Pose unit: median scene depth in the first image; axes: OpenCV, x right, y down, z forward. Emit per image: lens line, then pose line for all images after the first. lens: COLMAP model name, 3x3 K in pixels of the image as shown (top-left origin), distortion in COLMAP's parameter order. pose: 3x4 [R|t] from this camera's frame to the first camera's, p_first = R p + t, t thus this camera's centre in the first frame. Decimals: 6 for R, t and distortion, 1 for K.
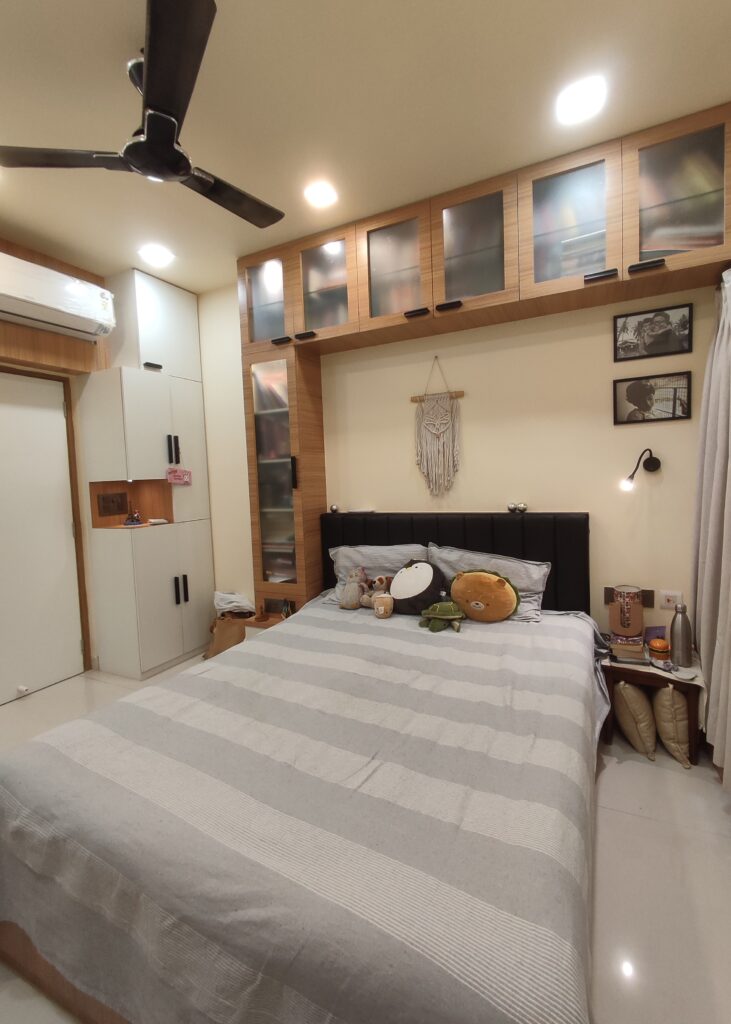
lens RADIAL K [[468.2, 0, 363.0], [0, 468.2, 504.0], [0, 0, 1]] dist [0.000474, -0.000130]
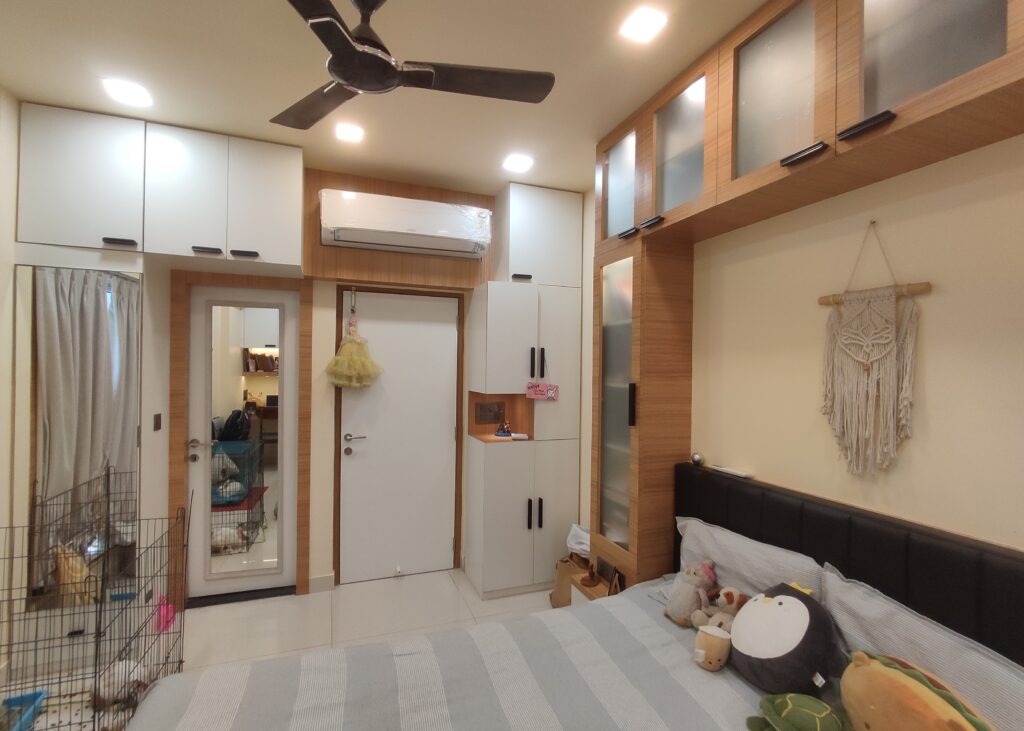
lens RADIAL K [[468.2, 0, 506.8], [0, 468.2, 367.2], [0, 0, 1]] dist [0.000474, -0.000130]
pose [[0.728765, 0.048958, -0.683012, 0.217001], [-0.082789, 0.996424, -0.016911, -0.097617], [0.679741, 0.068870, 0.730212, 0.310476]]
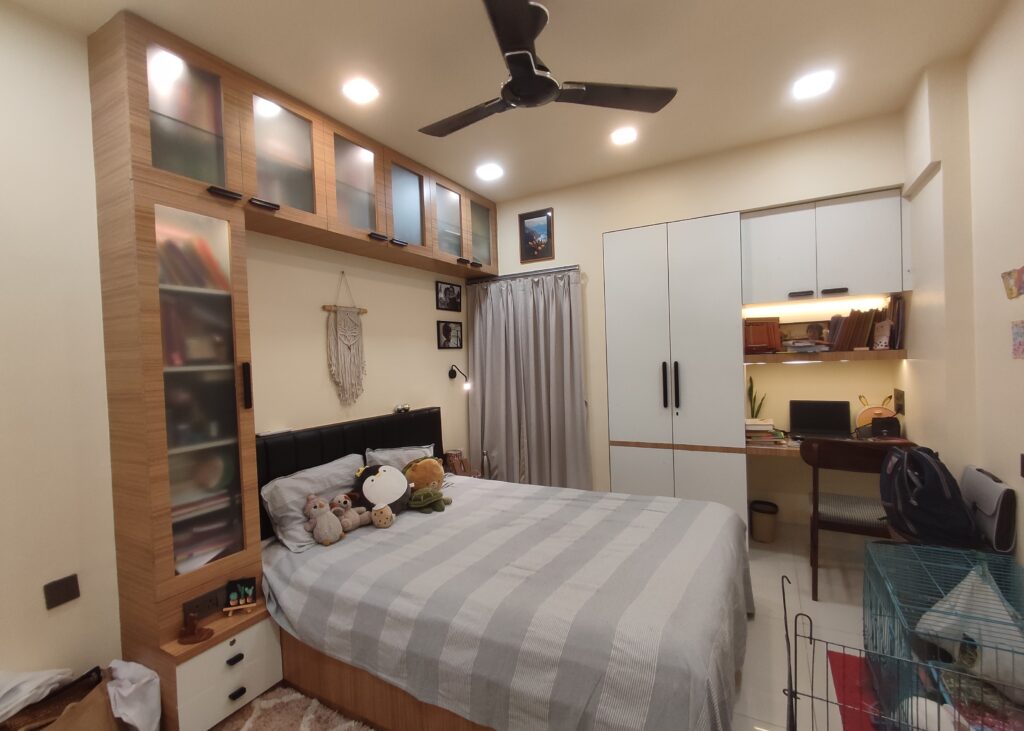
lens RADIAL K [[468.2, 0, 506.8], [0, 468.2, 367.2], [0, 0, 1]] dist [0.000474, -0.000130]
pose [[0.049361, 0.014448, 0.998676, -0.828459], [0.087146, 0.996020, -0.018717, -0.048807], [-0.994972, 0.087955, 0.047906, 0.579155]]
